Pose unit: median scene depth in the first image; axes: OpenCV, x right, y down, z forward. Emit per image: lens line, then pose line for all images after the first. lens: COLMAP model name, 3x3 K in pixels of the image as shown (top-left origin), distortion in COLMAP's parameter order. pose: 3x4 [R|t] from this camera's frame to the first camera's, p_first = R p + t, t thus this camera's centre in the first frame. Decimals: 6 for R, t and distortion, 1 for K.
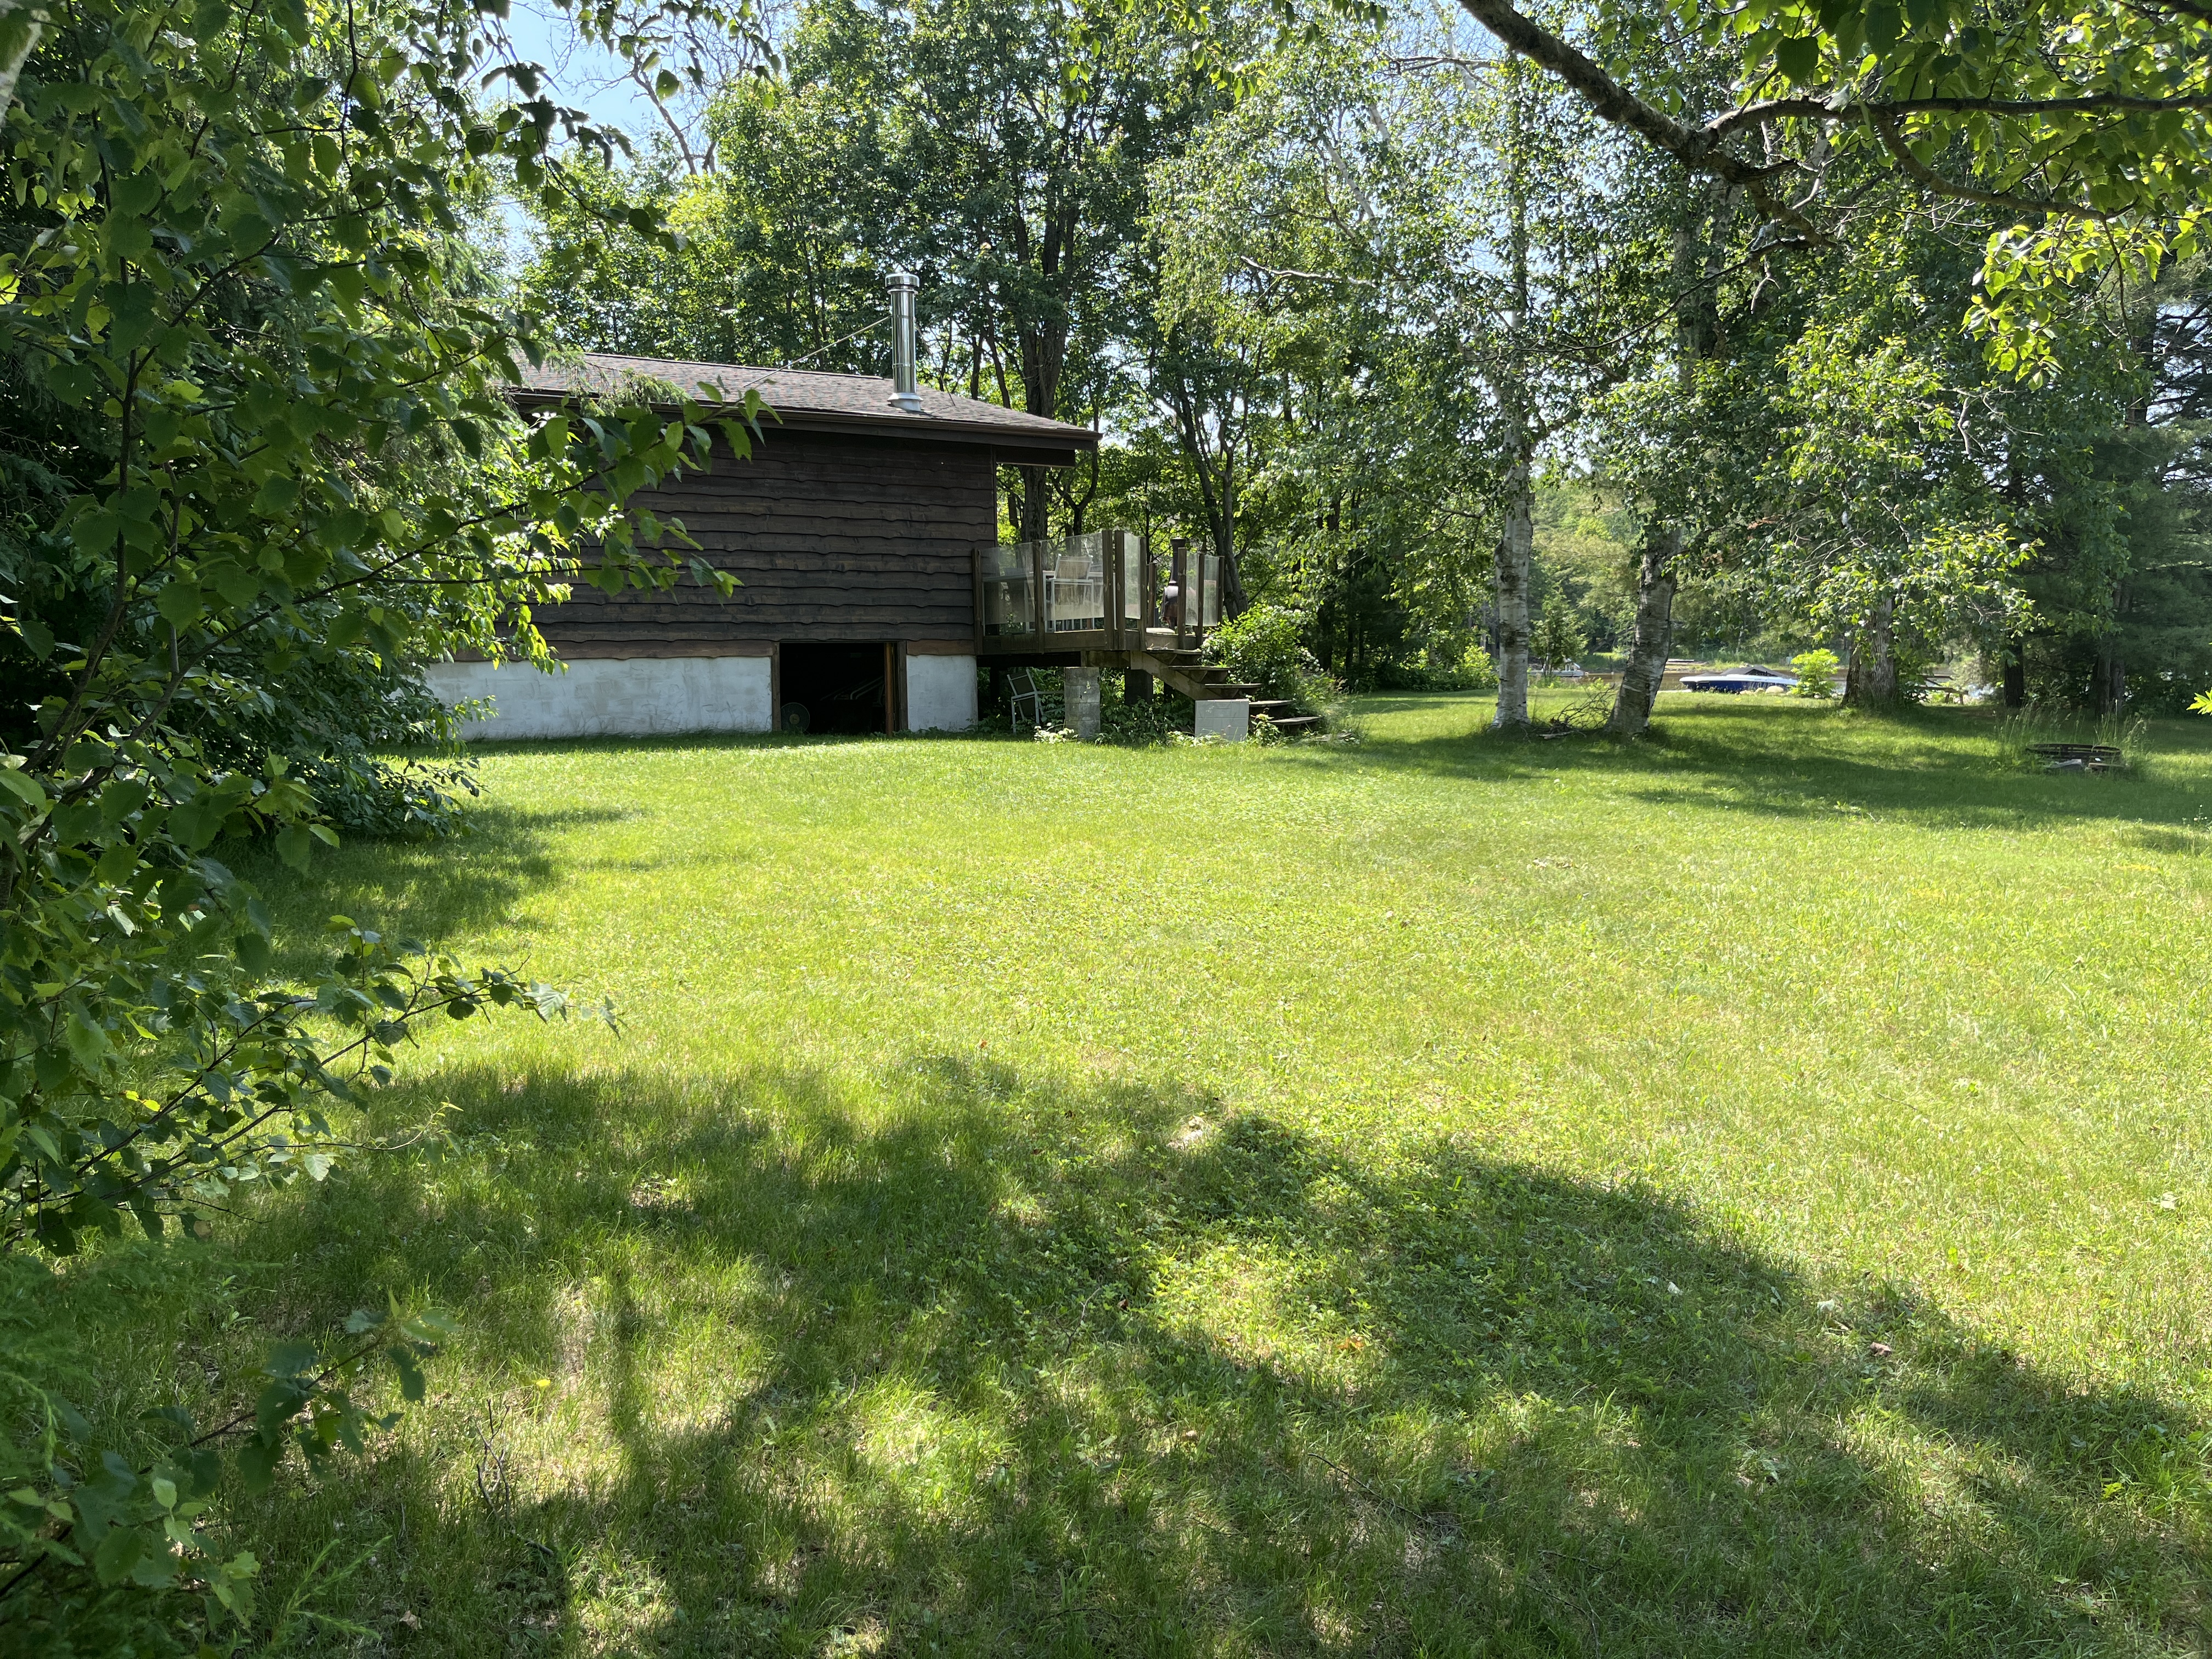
lens RADIAL K [[1664.5, 0, 1118.3], [0, 1664.5, 835.0], [0, 0, 1]] dist [0.059512, -0.090193]
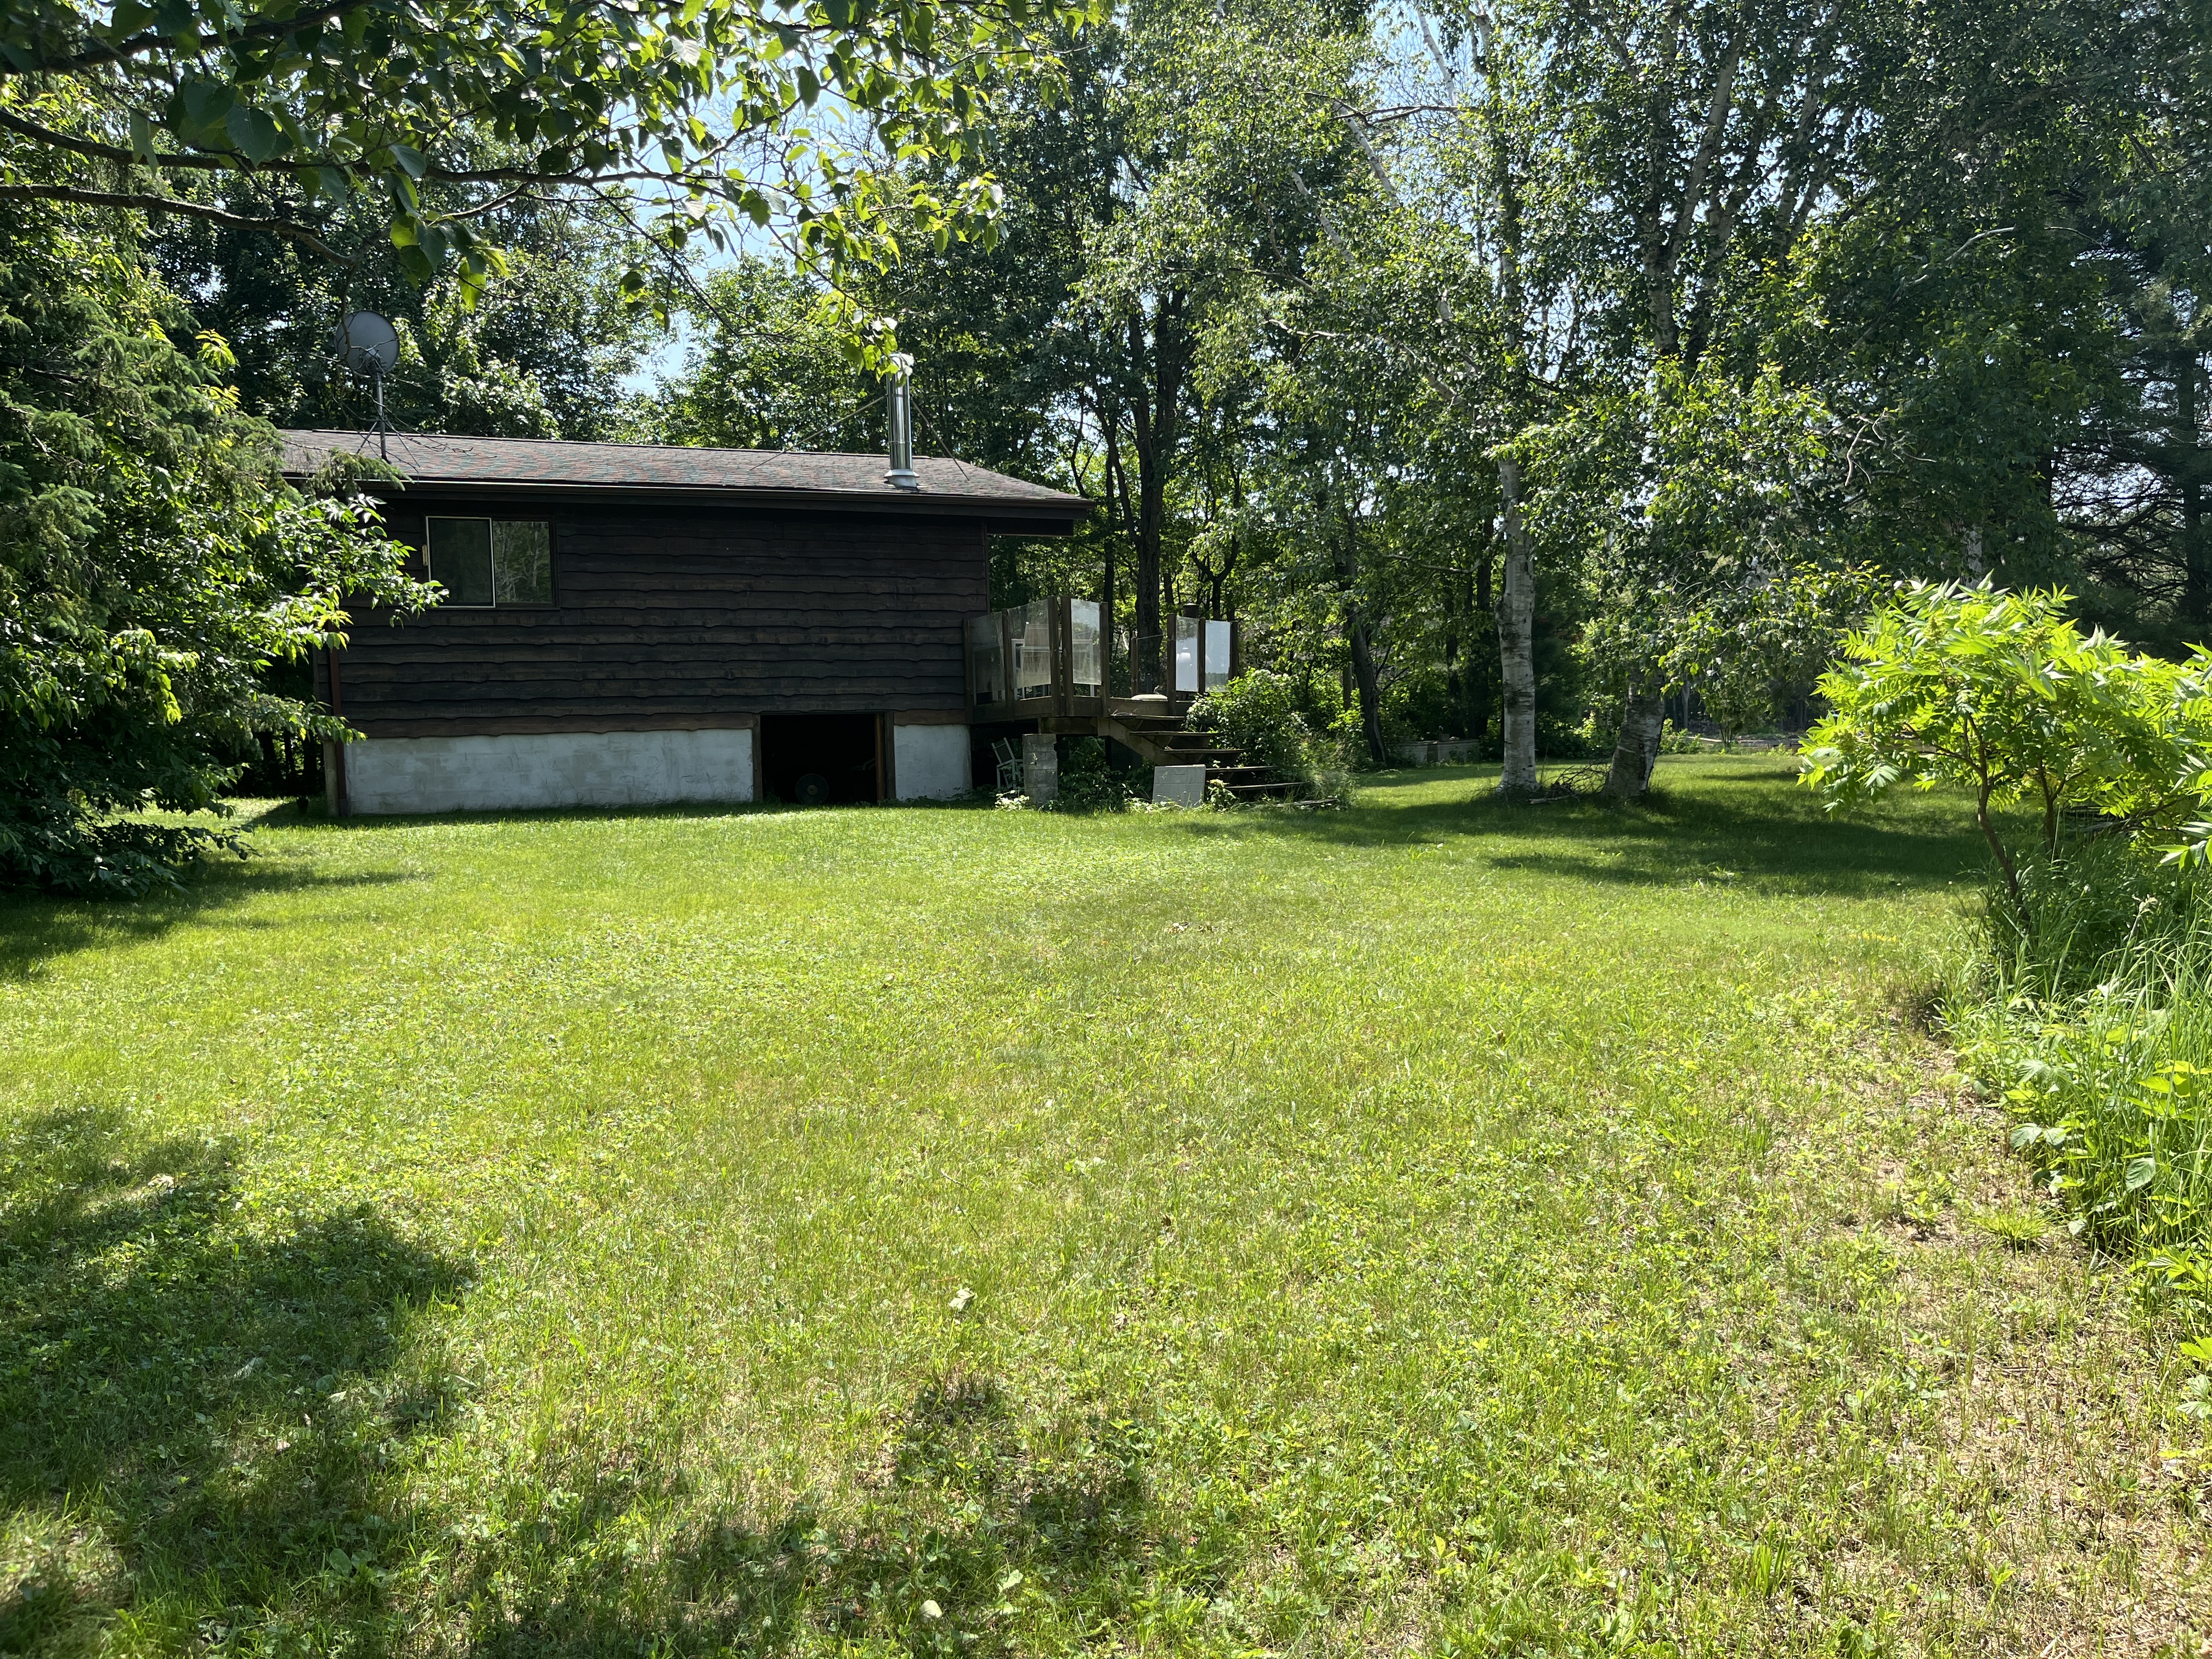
lens RADIAL K [[1664.5, 0, 1118.3], [0, 1664.5, 835.0], [0, 0, 1]] dist [0.059512, -0.090193]
pose [[0.983602, -0.002464, -0.180337, 0.194872], [-0.005806, 0.998956, -0.045315, 0.003538], [0.180260, 0.045619, 0.982560, 0.036013]]
